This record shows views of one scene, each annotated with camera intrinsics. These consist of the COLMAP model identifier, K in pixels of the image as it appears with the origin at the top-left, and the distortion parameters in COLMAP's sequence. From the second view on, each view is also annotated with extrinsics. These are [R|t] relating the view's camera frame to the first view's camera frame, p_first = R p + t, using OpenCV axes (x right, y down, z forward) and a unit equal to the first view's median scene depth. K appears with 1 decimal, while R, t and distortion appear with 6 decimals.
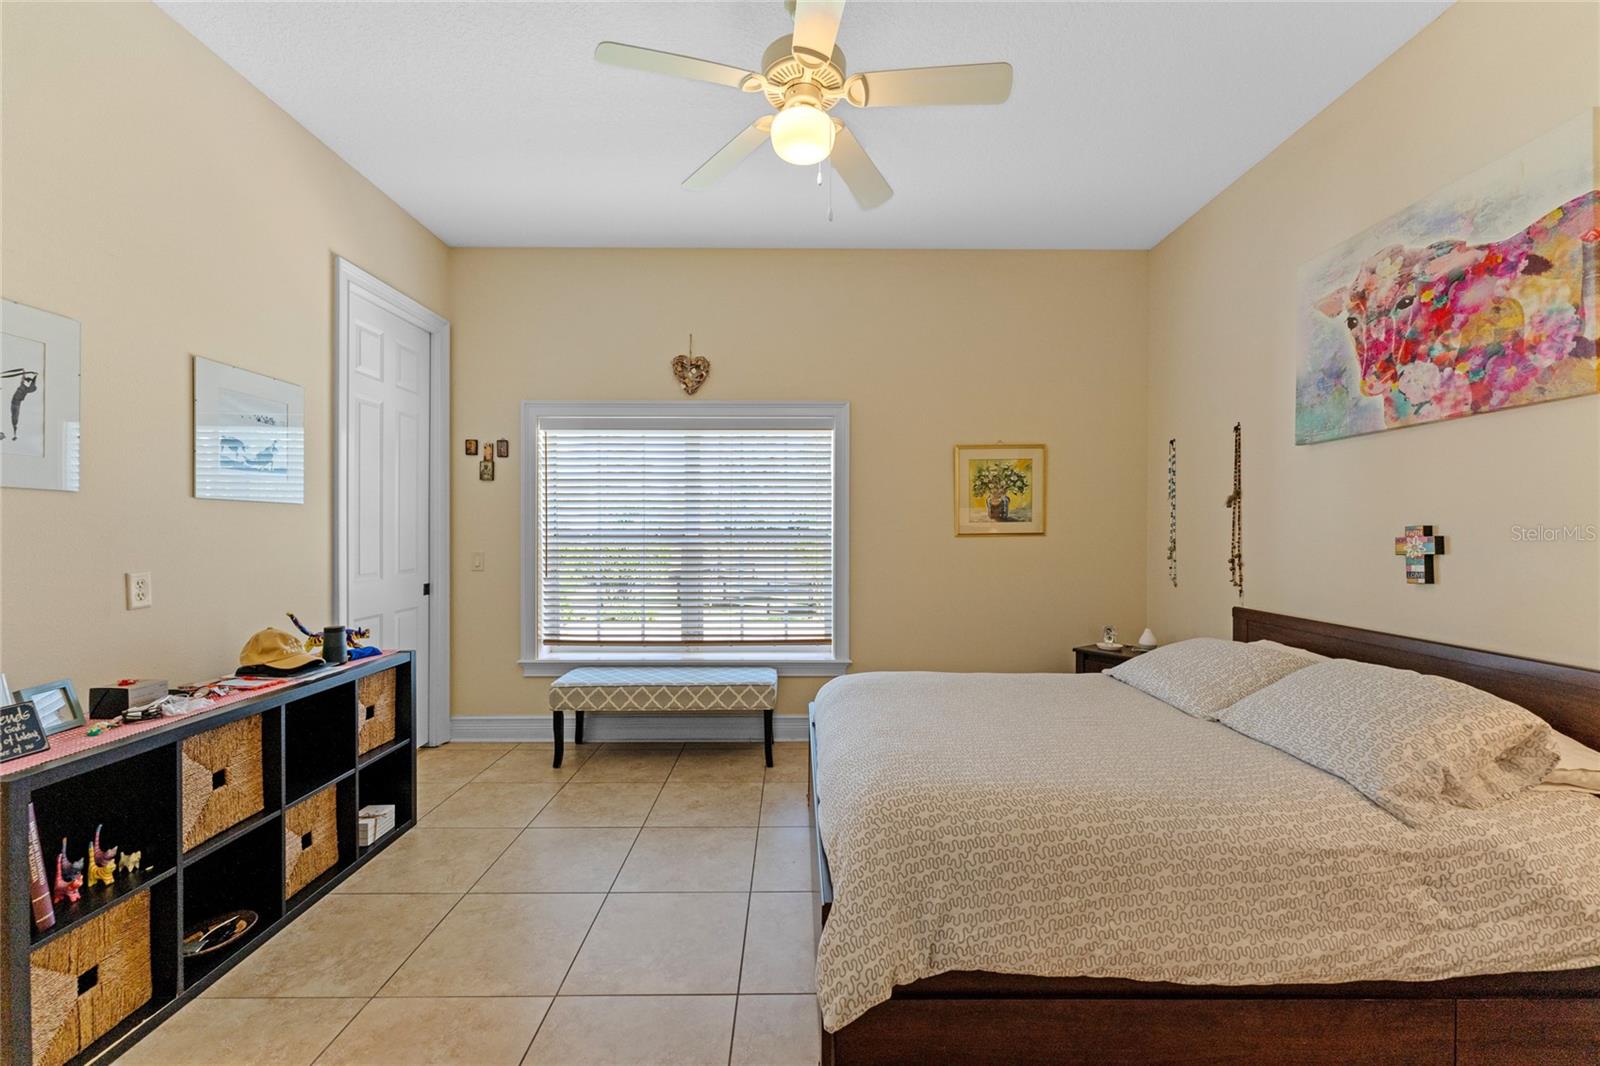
lens RADIAL K [[643.0, 0, 799.5], [0, 643.0, 531.7], [0, 0, 1]] dist [0.001816, 0.000033]
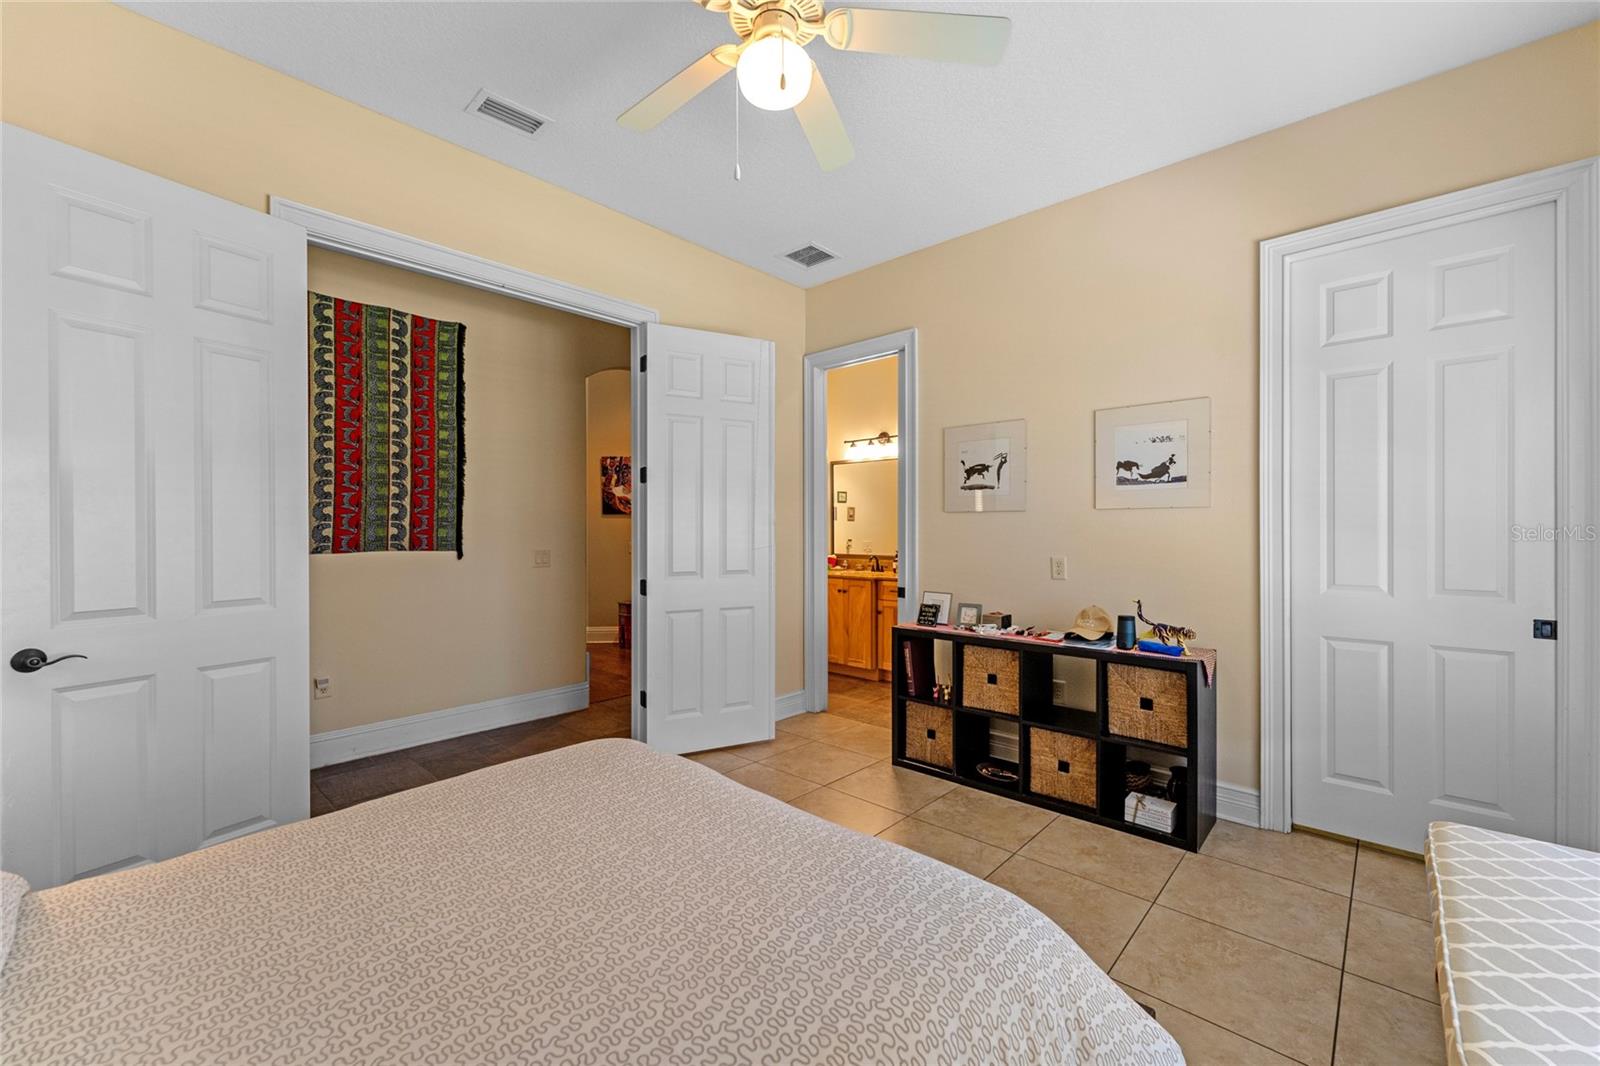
lens RADIAL K [[643.0, 0, 802.7], [0, 643.0, 532.0], [0, 0, 1]] dist [0.001816, 0.000033]
pose [[-0.679973, -0.002481, -0.733233, 0.527561], [-0.004033, 0.999992, 0.000356, 0.000827], [0.733227, 0.003199, -0.679977, 1.399186]]
